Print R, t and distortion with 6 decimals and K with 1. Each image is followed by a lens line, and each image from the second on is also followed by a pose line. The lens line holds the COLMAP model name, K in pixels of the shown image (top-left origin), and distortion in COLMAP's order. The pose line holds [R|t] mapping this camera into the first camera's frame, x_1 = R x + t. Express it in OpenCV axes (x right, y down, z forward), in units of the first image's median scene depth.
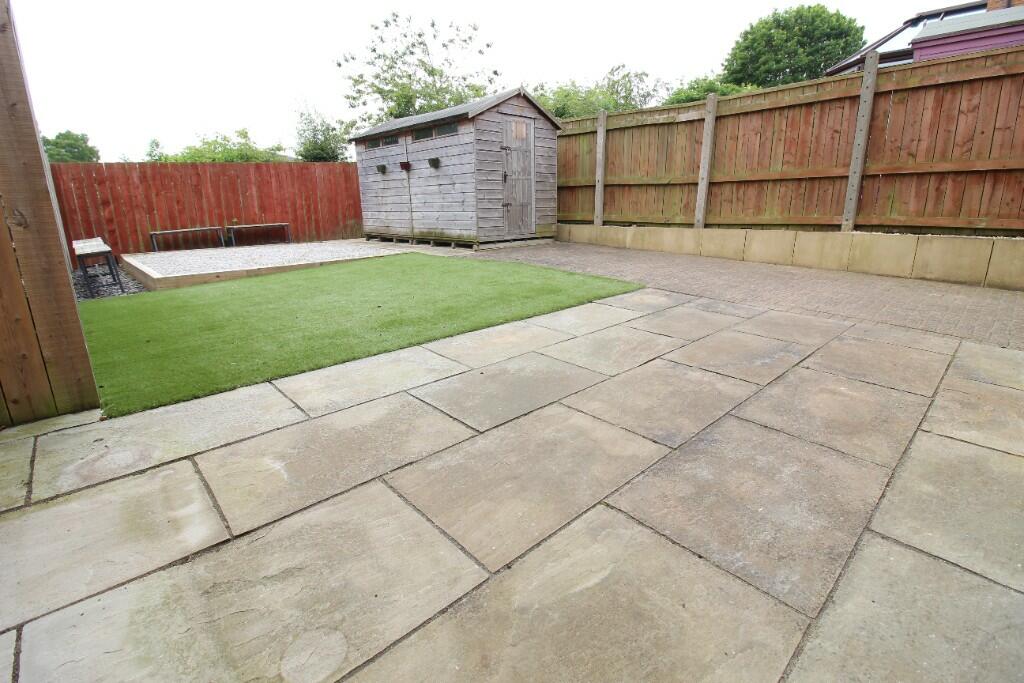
lens RADIAL K [[475.6, 0, 519.8], [0, 475.6, 314.7], [0, 0, 1]] dist [-0.021184, -0.003872]
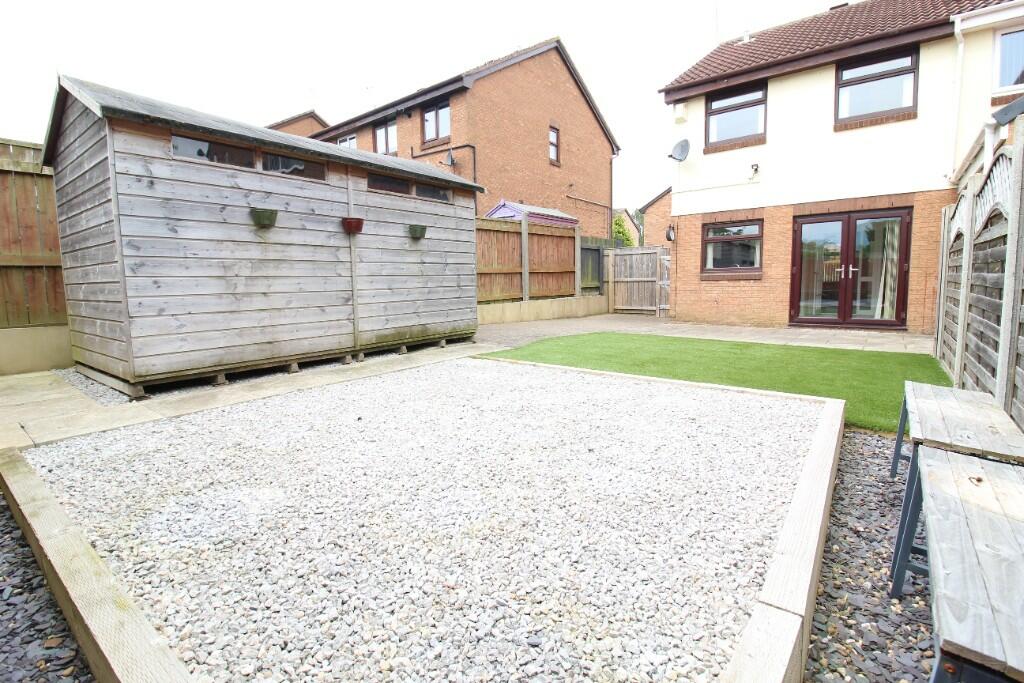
lens RADIAL K [[475.6, 0, 509.8], [0, 475.6, 338.1], [0, 0, 1]] dist [-0.021184, -0.003872]
pose [[-0.152871, -0.099739, 0.983200, -0.815068], [0.250028, 0.958623, 0.136121, -0.209389], [-0.956094, 0.266636, -0.121608, 0.899562]]
